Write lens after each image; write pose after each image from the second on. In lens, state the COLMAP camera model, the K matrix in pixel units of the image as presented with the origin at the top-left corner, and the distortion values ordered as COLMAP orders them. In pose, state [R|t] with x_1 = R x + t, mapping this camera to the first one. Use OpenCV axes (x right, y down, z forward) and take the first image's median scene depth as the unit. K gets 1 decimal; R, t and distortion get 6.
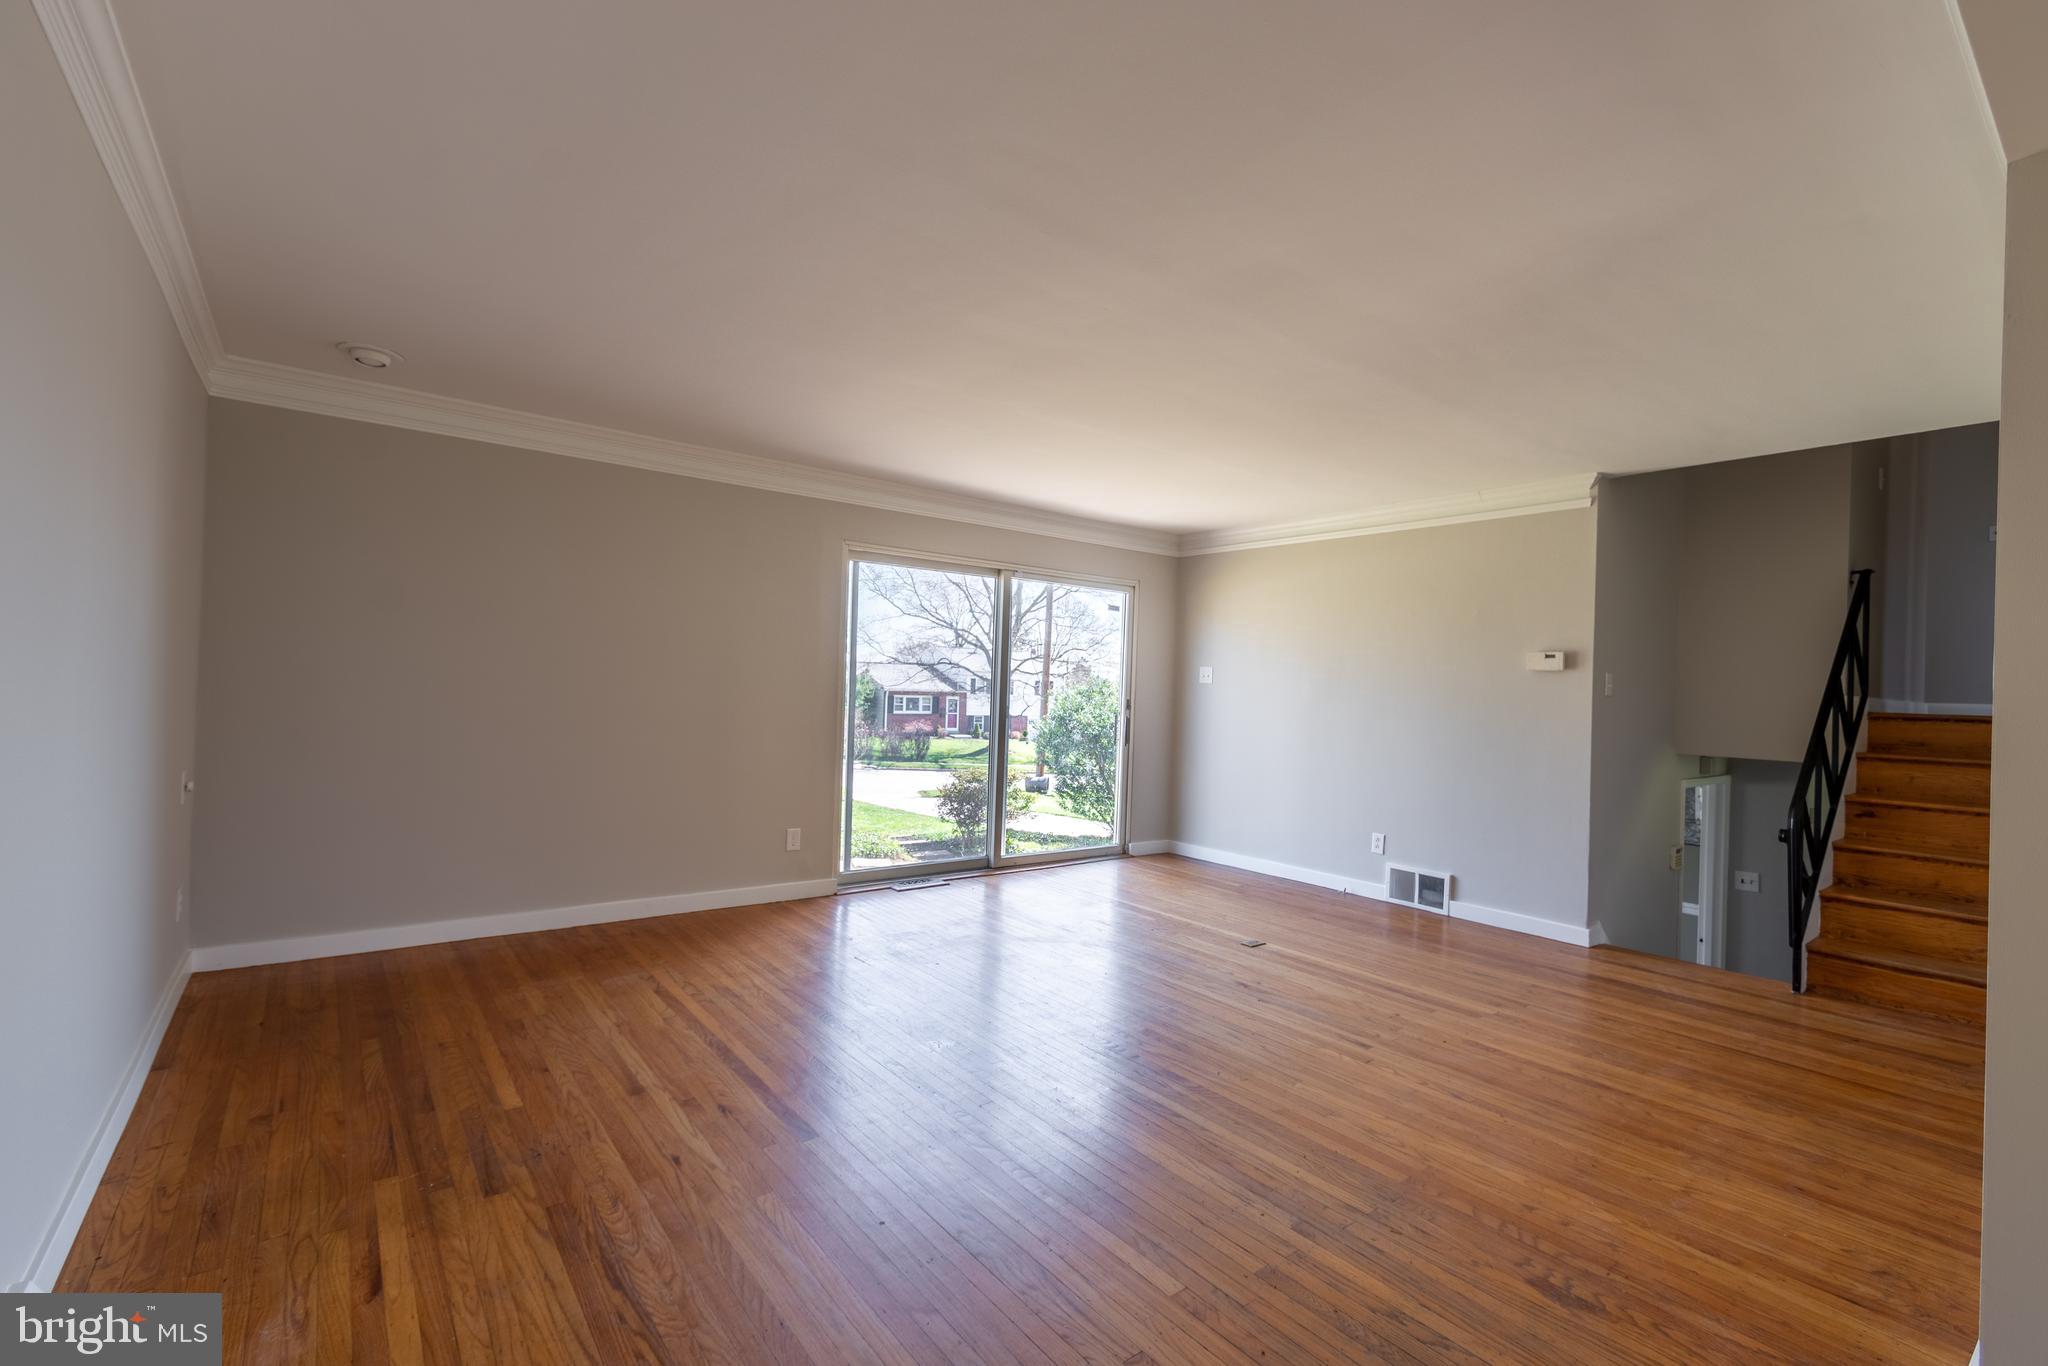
lens RADIAL K [[897.8, 0, 1026.6], [0, 897.8, 674.8], [0, 0, 1]] dist [0.001349, 0.000012]
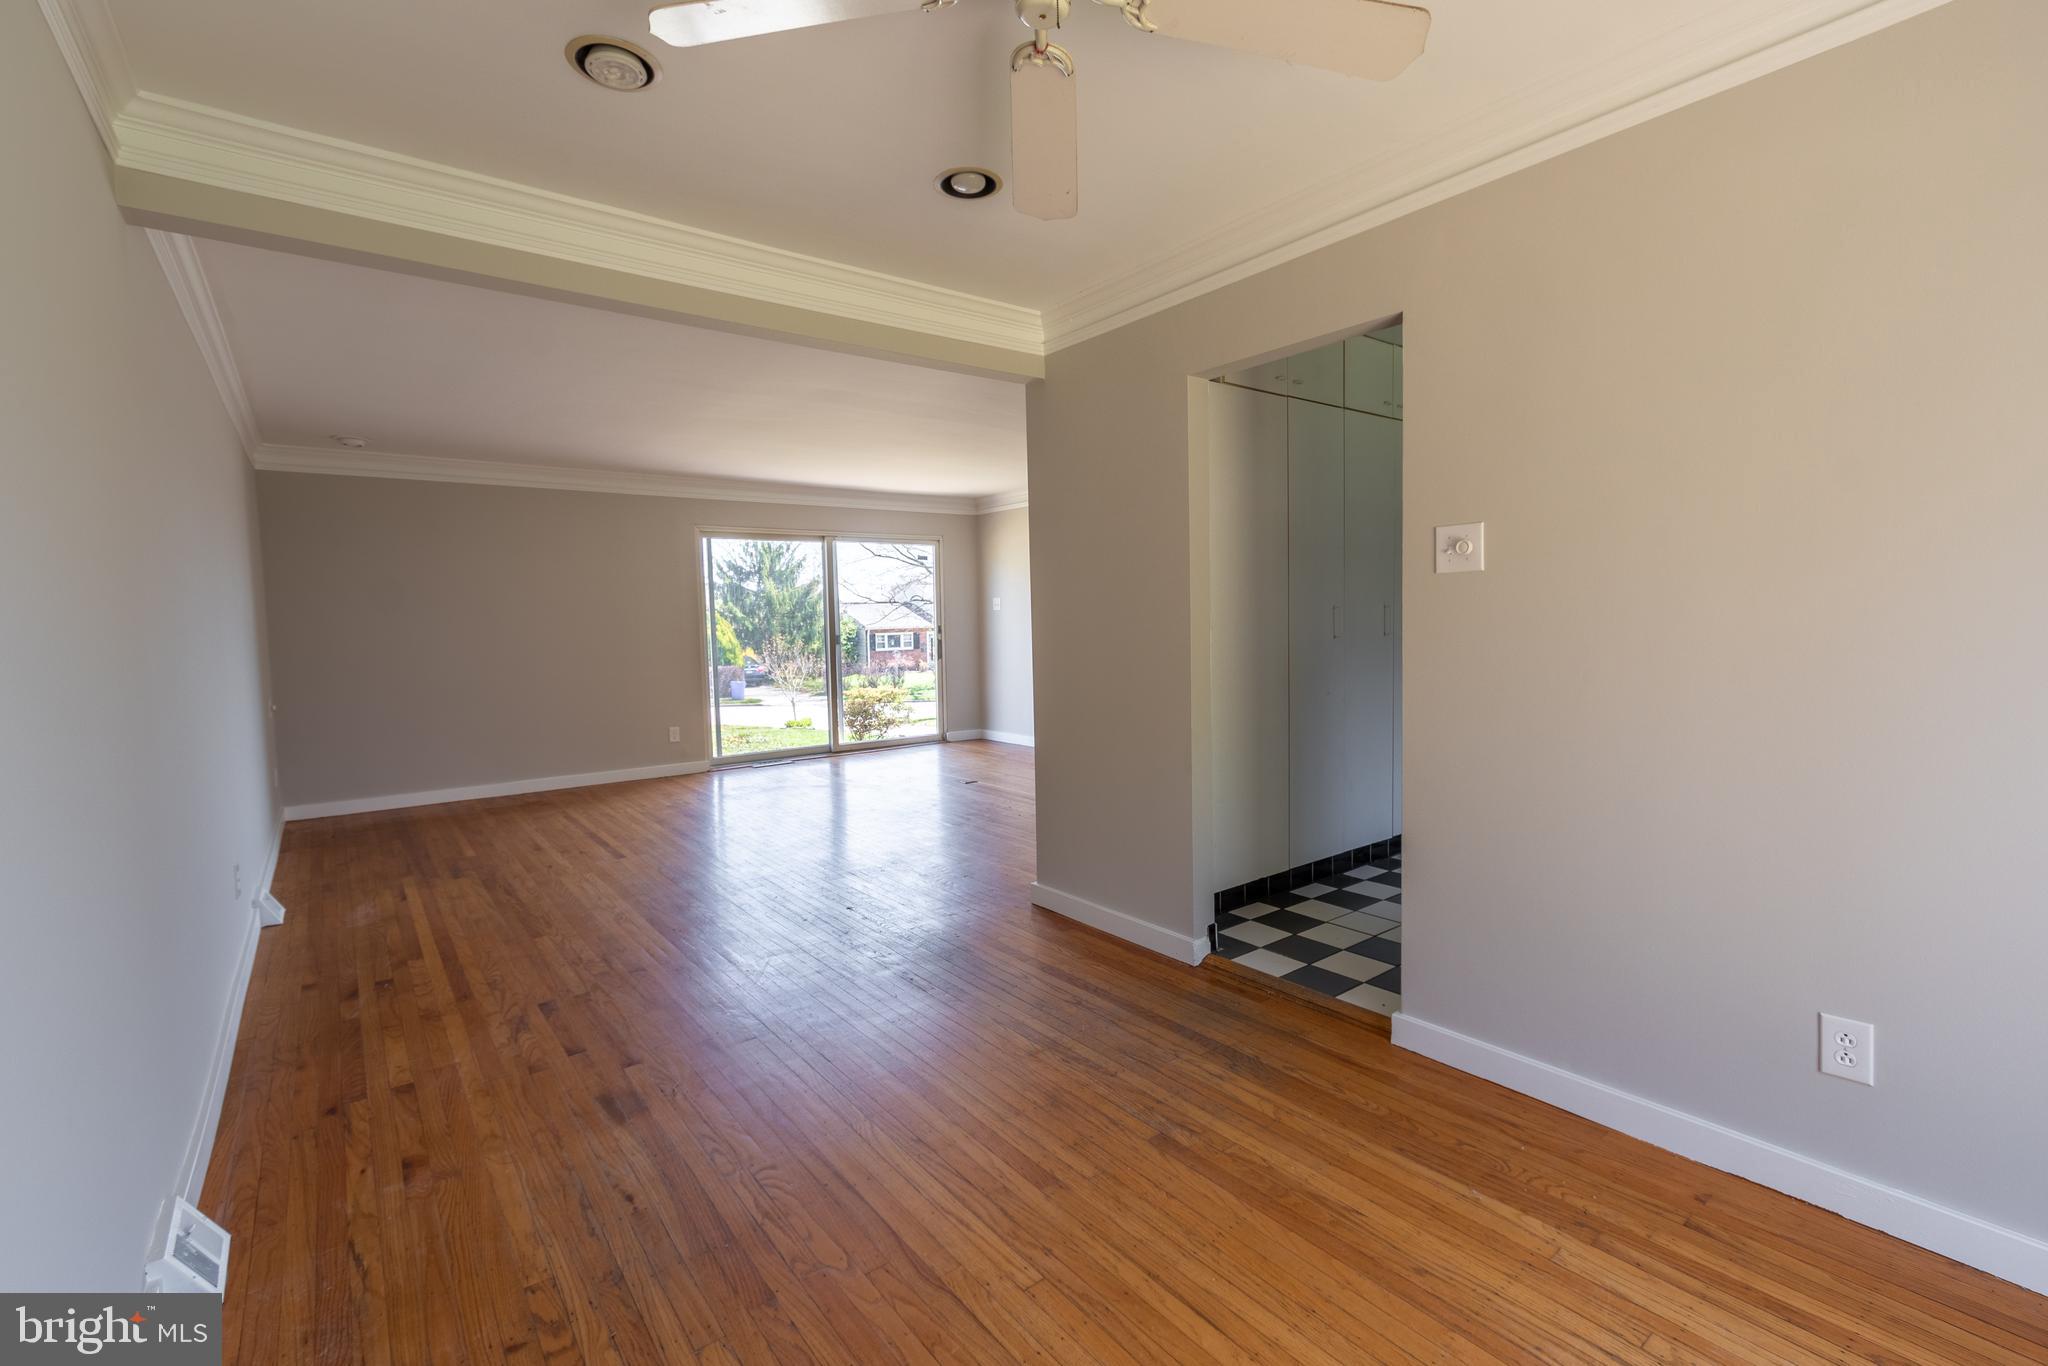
lens RADIAL K [[897.8, 0, 1028.2], [0, 897.8, 672.5], [0, 0, 1]] dist [0.001349, 0.000012]
pose [[0.998524, -0.054130, -0.004512, 0.272349], [0.054316, 0.995812, 0.073545, 0.005897], [0.000513, -0.073681, 0.997282, -0.372998]]
